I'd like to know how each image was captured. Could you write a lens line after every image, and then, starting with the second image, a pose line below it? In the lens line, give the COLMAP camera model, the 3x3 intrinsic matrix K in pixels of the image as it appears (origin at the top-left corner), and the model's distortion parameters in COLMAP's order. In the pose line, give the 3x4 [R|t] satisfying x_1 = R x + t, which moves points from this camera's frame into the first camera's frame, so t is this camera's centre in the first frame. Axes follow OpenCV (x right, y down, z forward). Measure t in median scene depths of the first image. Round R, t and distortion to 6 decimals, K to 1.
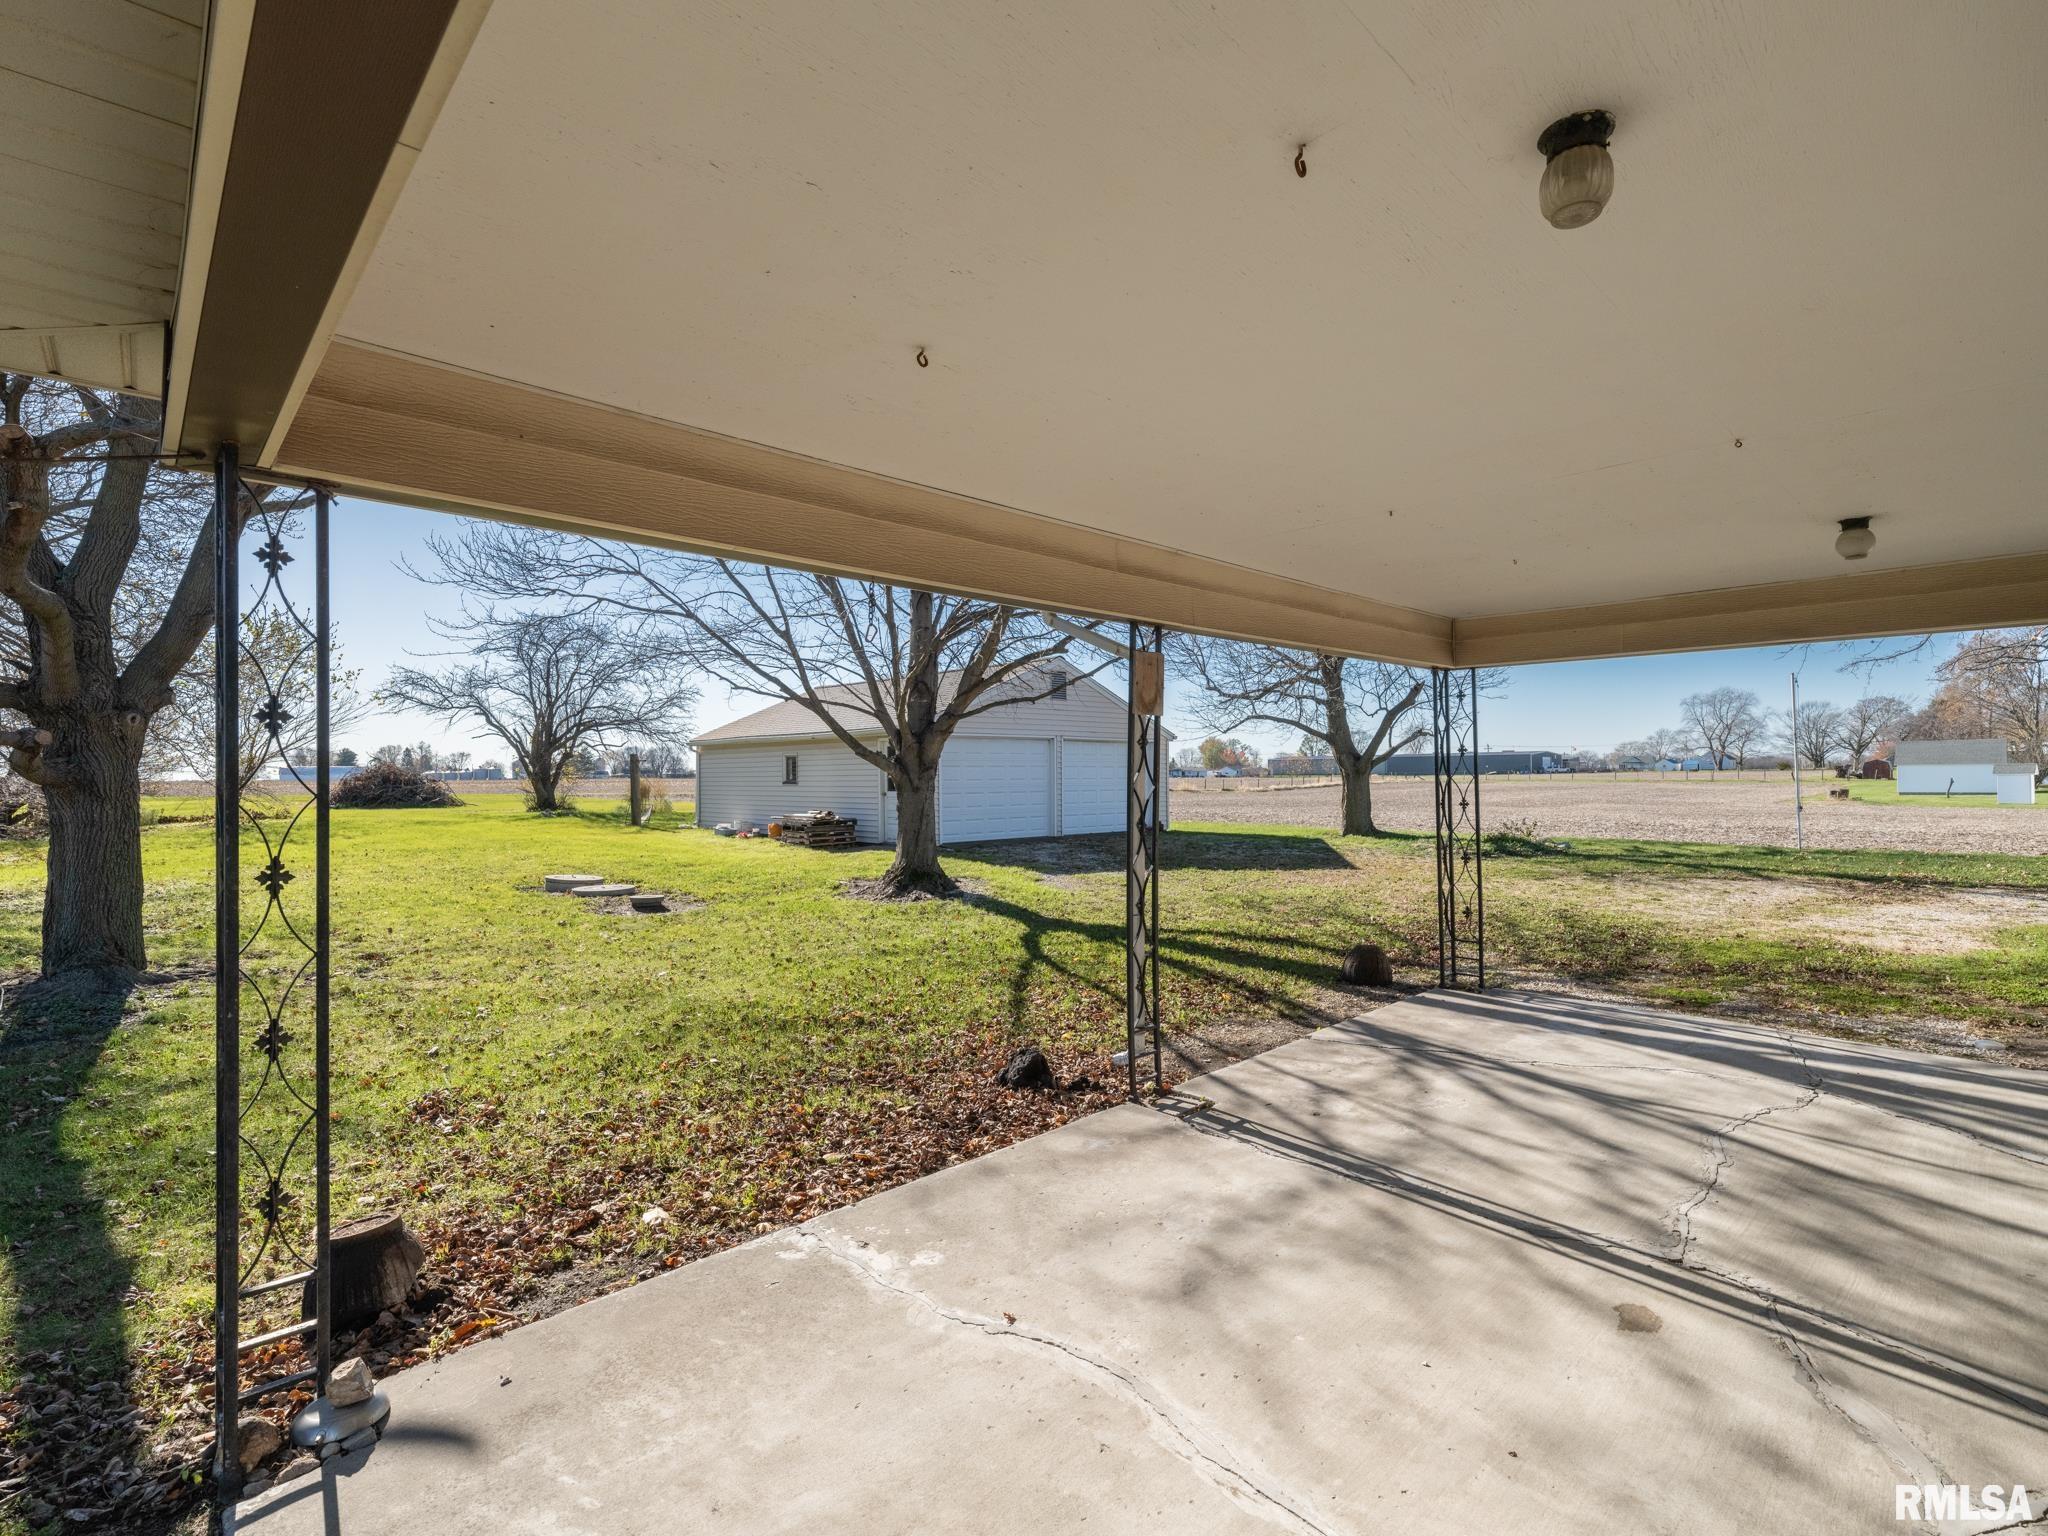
lens RADIAL K [[932.3, 0, 1024.0], [0, 932.3, 768.0], [0, 0, 1]] dist [-0.000410, 0.000251]
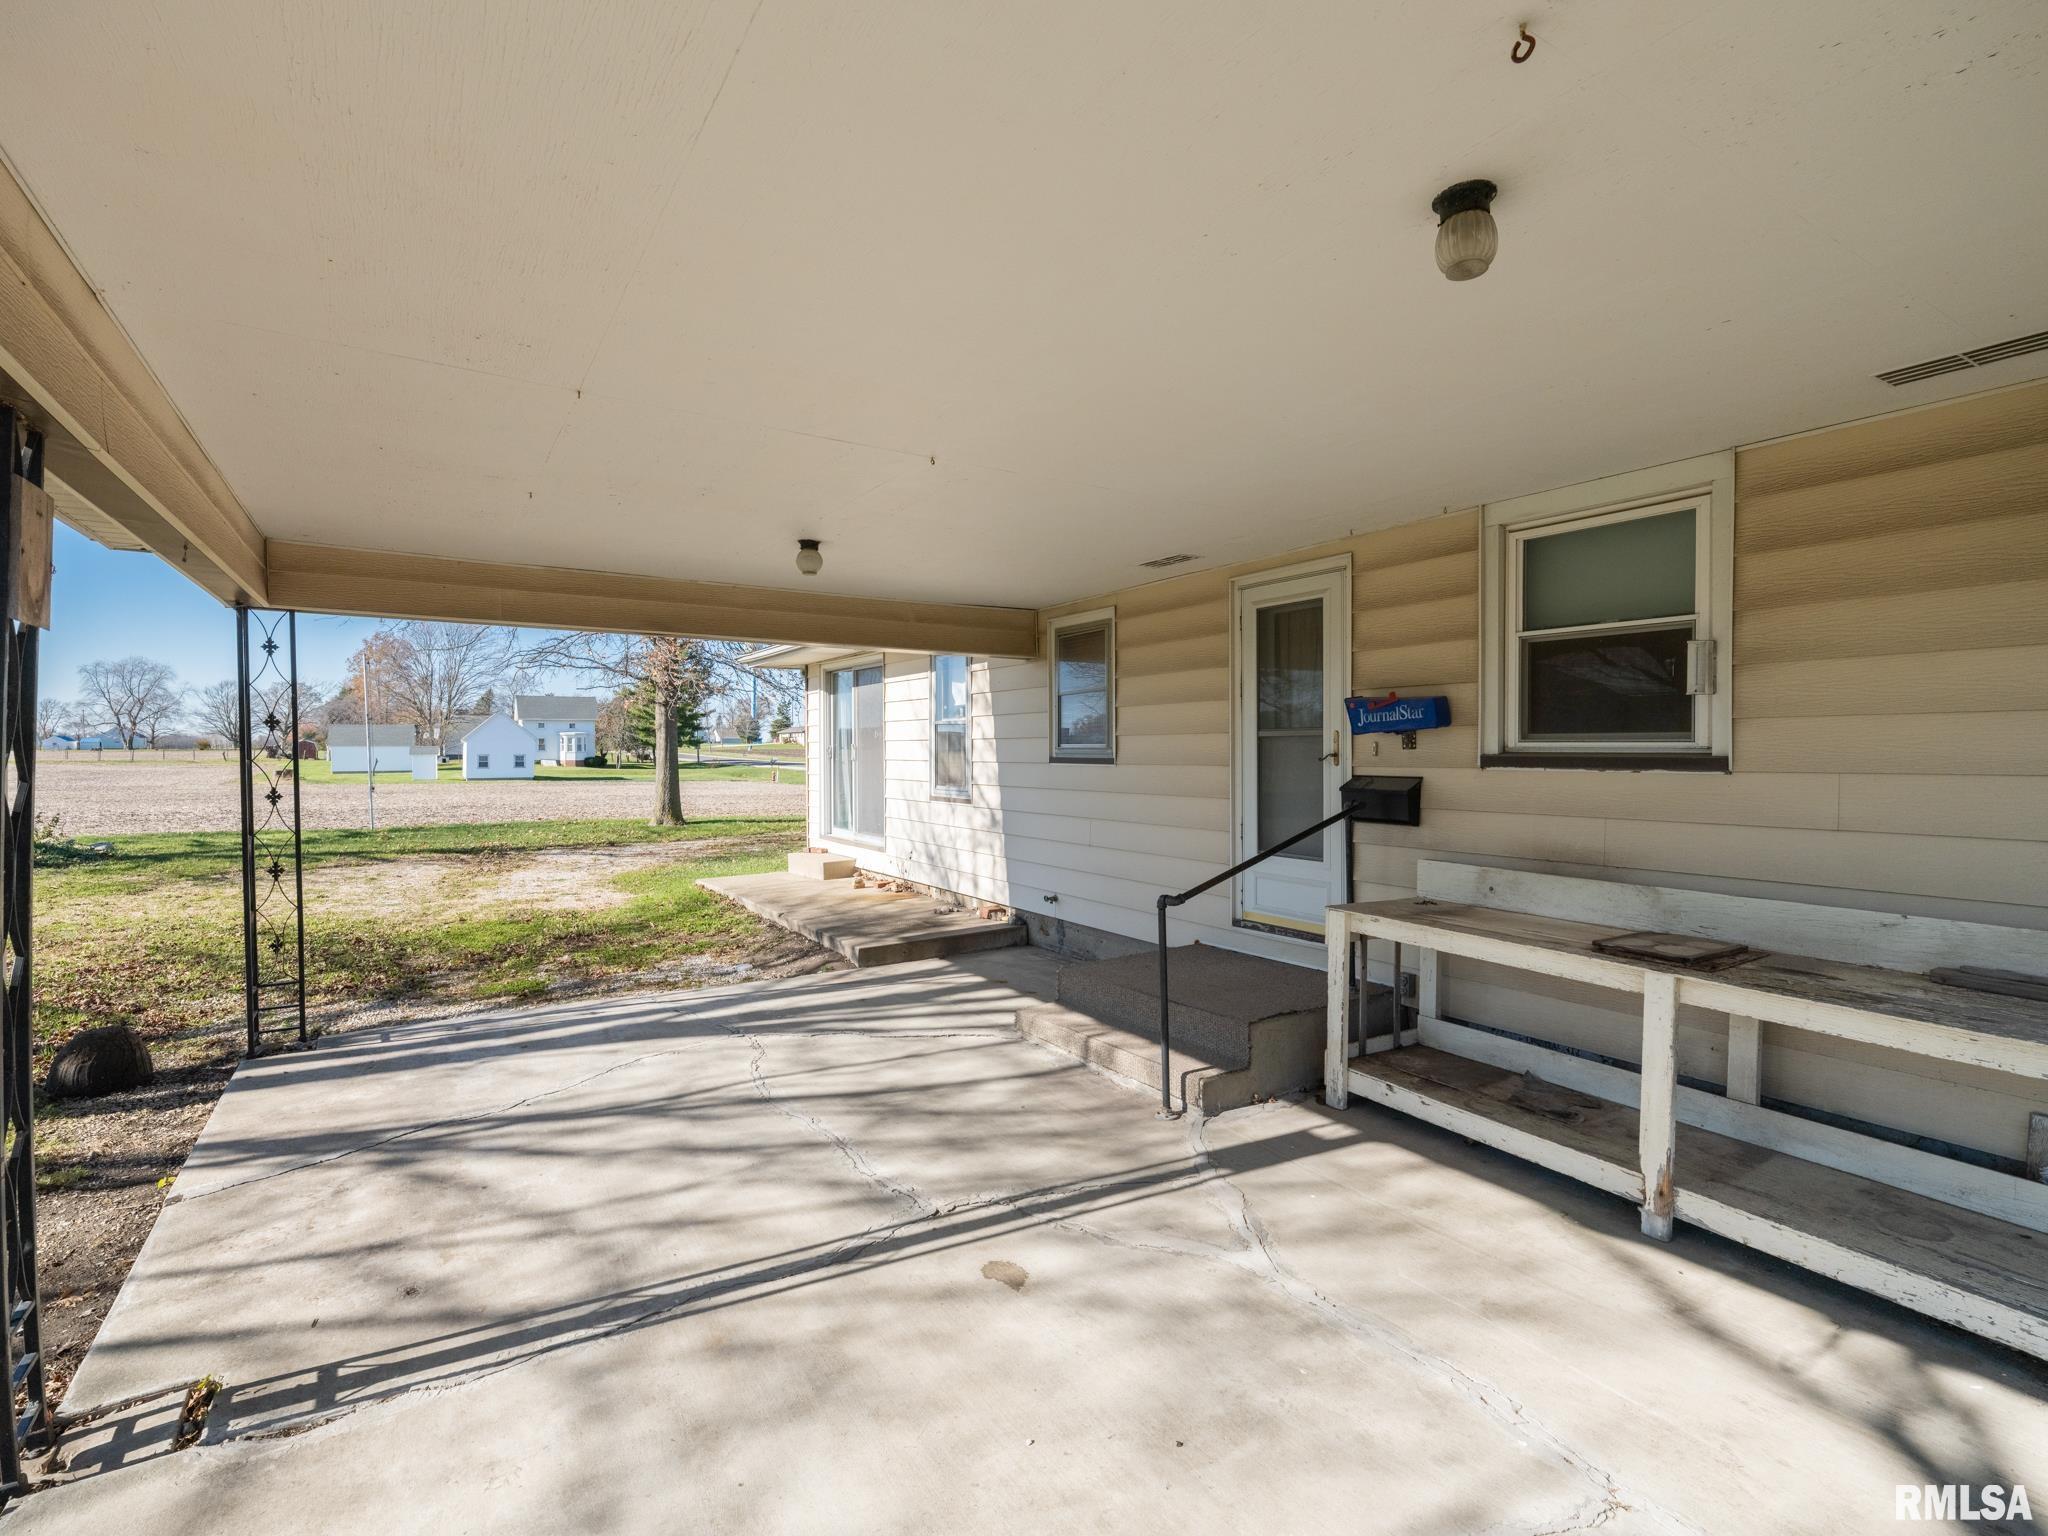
lens RADIAL K [[977.5, 0, 1001.6], [0, 977.5, 759.3], [0, 0, 1]] dist [0.000537, 0.000522]
pose [[0.205853, -0.003251, 0.978577, -0.252717], [-0.007894, 0.999956, 0.004983, 0.001934], [-0.978551, -0.008751, 0.205819, 0.467298]]
